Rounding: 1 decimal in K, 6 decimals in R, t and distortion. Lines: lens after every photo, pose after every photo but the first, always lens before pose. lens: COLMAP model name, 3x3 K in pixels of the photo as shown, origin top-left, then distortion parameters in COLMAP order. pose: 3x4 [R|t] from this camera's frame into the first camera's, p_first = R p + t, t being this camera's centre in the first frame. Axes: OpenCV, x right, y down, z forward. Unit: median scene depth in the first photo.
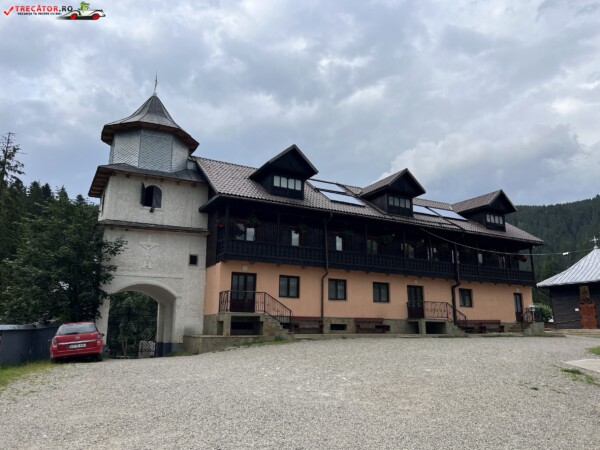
lens RADIAL K [[453.3, 0, 300.9], [0, 453.3, 227.0], [0, 0, 1]] dist [0.072488, -0.094959]
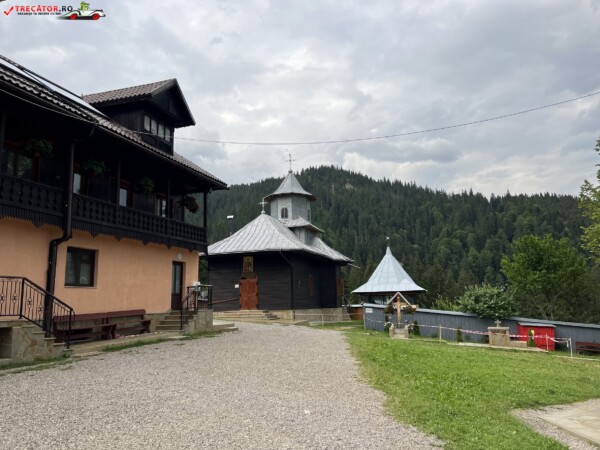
lens RADIAL K [[453.3, 0, 300.9], [0, 453.3, 227.0], [0, 0, 1]] dist [0.072488, -0.094959]
pose [[0.735643, 0.087908, 0.671641, 0.188948], [-0.128881, 0.991595, 0.011377, 0.072587], [-0.664995, -0.094931, 0.740790, 0.462050]]
